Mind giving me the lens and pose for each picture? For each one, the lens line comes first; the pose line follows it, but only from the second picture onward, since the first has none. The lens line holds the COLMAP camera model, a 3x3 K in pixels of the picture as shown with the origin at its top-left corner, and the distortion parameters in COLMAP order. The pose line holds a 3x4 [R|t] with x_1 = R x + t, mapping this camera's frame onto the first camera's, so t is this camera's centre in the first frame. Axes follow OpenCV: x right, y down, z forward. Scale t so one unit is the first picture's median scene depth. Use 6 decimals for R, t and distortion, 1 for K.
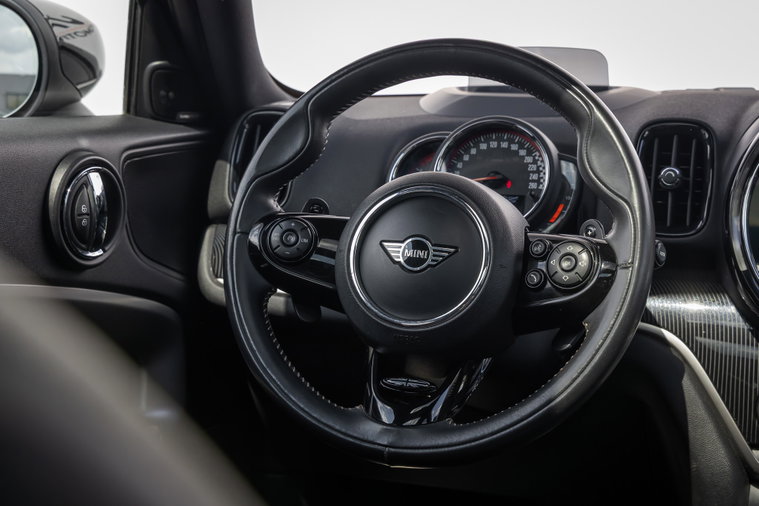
lens RADIAL K [[1191.3, 0, 379.6], [0, 1191.3, 239.7], [0, 0, 1]] dist [0.003950, -0.049261]
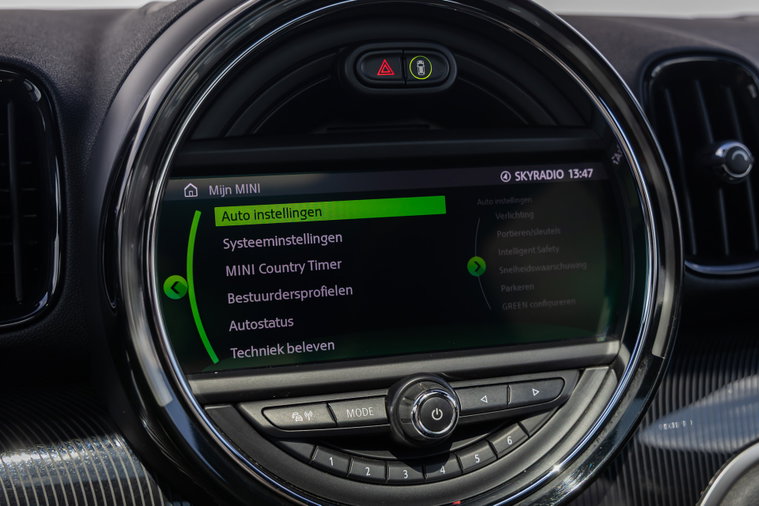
lens RADIAL K [[1219.4, 0, 379.5], [0, 1219.4, 253.0], [0, 0, 1]] dist [-0.004559, -0.006825]
pose [[0.819283, -0.119121, 0.560879, 0.117741], [0.088034, 0.992716, 0.082244, -0.054548], [-0.566591, -0.018005, 0.823803, 0.552870]]
